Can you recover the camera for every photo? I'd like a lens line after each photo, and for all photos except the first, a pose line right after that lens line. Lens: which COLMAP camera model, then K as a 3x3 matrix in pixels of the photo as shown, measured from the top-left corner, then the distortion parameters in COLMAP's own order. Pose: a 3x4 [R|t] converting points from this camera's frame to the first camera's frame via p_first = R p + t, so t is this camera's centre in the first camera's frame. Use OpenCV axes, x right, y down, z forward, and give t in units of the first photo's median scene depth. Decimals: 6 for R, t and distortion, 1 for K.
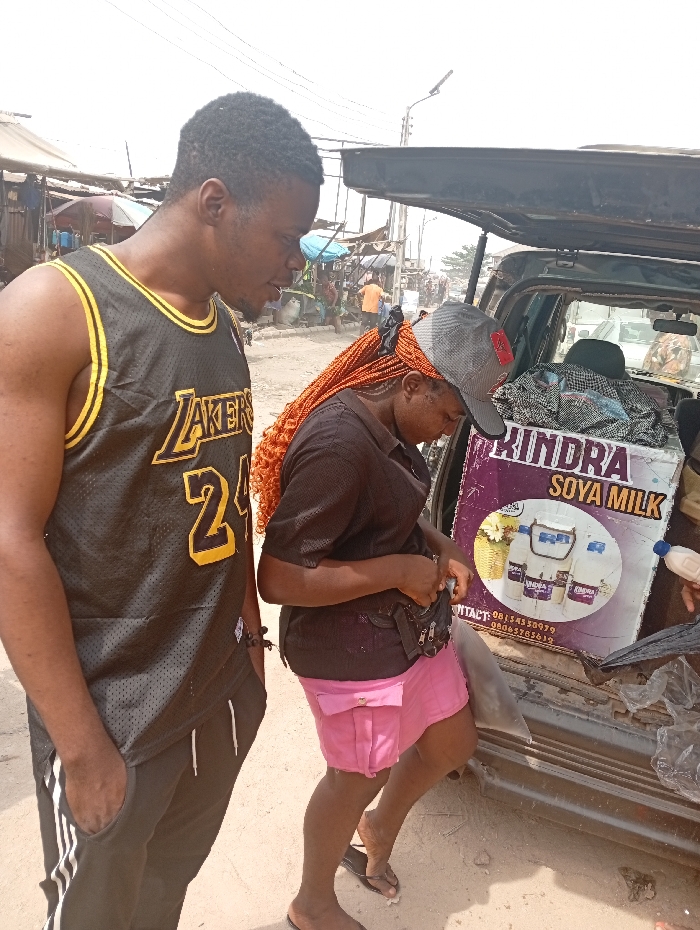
lens RADIAL K [[730.7, 0, 350.1], [0, 730.7, 464.8], [0, 0, 1]] dist [0.000552, -0.013785]
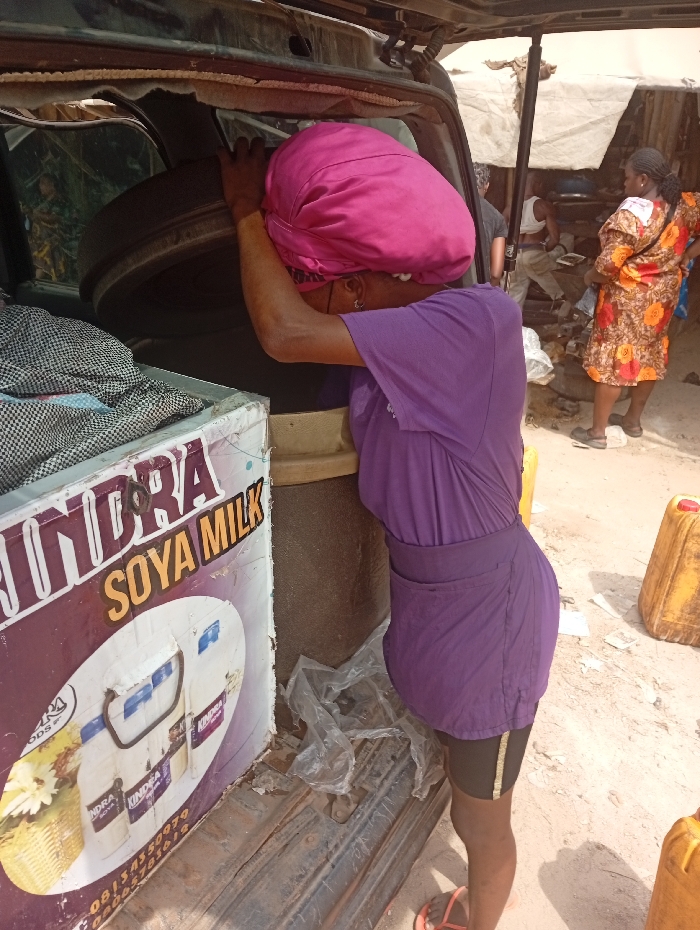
lens RADIAL K [[730.7, 0, 349.8], [0, 730.7, 466.1], [0, 0, 1]] dist [0.000552, -0.013785]
pose [[0.179069, -0.519606, 0.835430, 0.002456], [0.261563, 0.843739, 0.468710, -0.193304], [-0.948430, 0.134587, 0.286997, 0.762941]]
